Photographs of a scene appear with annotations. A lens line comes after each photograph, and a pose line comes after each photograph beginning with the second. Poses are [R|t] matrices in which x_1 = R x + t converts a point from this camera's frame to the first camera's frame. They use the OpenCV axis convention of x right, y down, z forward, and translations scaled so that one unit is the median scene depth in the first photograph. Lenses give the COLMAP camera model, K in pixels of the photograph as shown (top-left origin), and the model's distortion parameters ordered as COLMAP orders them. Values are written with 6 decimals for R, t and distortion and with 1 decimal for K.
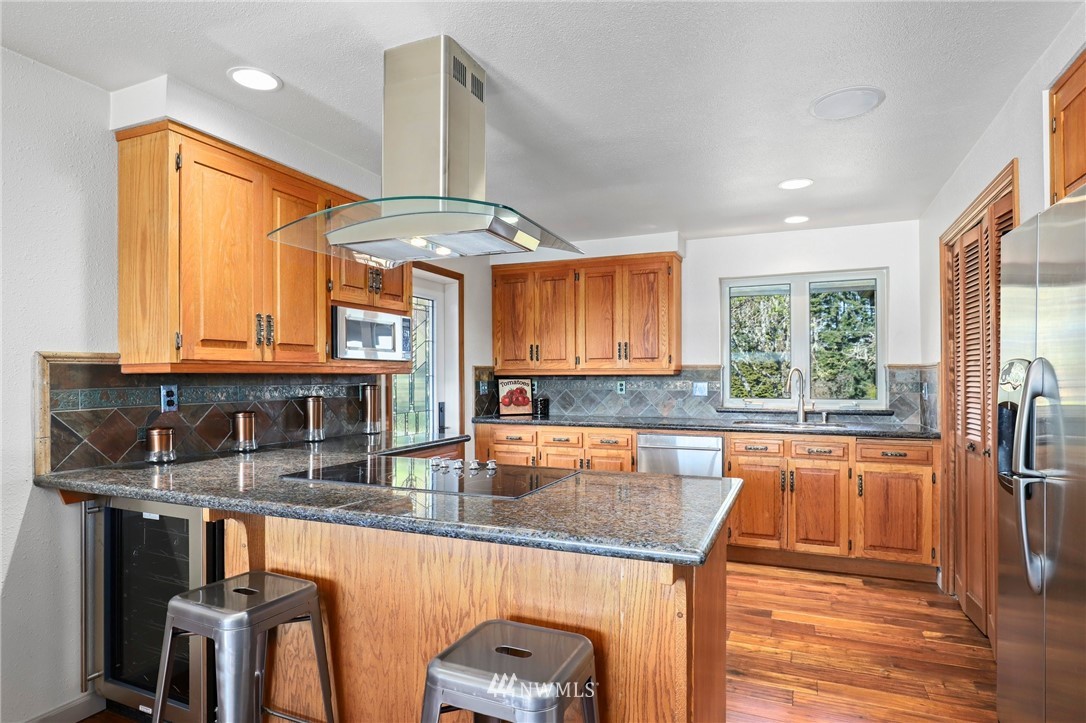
lens RADIAL K [[615.1, 0, 543.0], [0, 615.1, 361.5], [0, 0, 1]] dist [-0.002732, -0.000424]
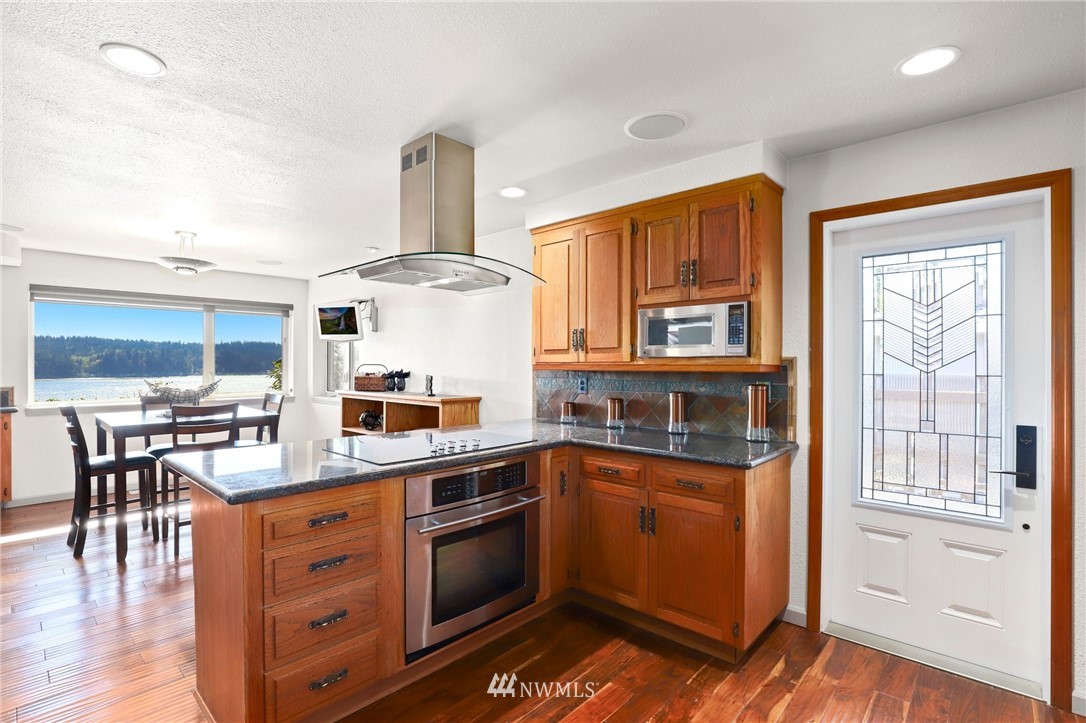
lens RADIAL K [[508.2, 0, 543.0], [0, 508.2, 361.5], [0, 0, 1]] dist [-0.030996, 0.007550]
pose [[-0.326902, -0.010155, -0.945004, 0.375159], [0.018377, 0.999685, -0.017100, 0.009668], [0.944879, -0.022957, -0.326613, 0.735635]]
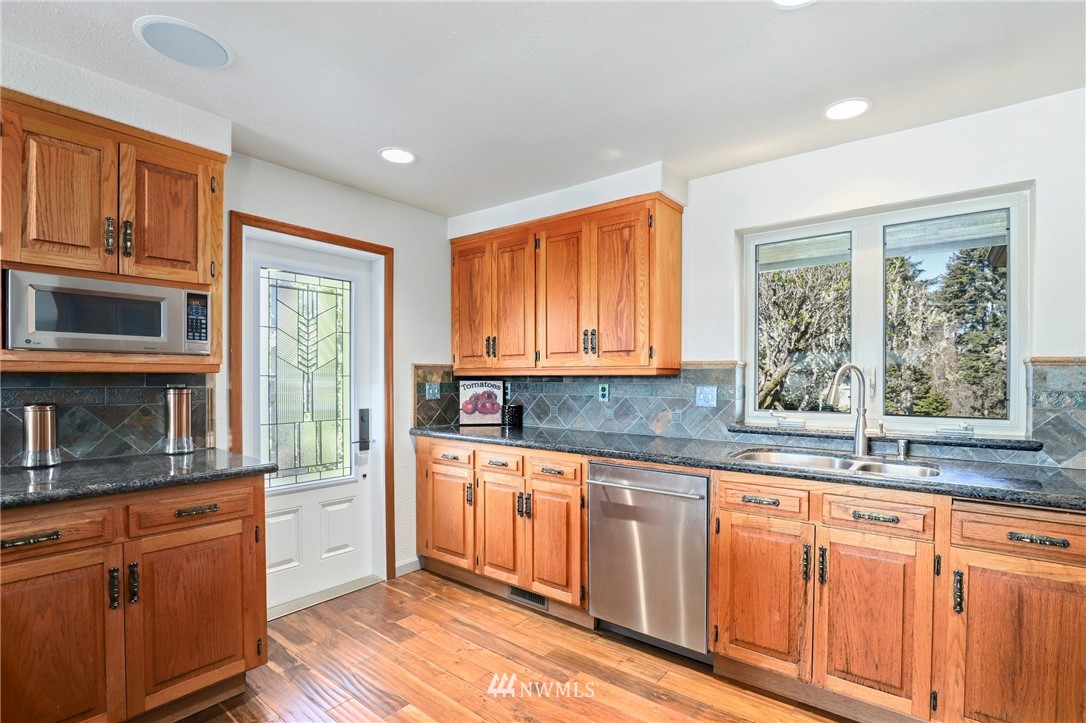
lens RADIAL K [[522.7, 0, 544.7], [0, 522.7, 376.0], [0, 0, 1]] dist [-0.030762, 0.008027]
pose [[0.965501, 0.002747, -0.260386, 0.235817], [0.002720, 0.999783, 0.020632, 0.009693], [0.260386, -0.020629, 0.965284, 0.402728]]
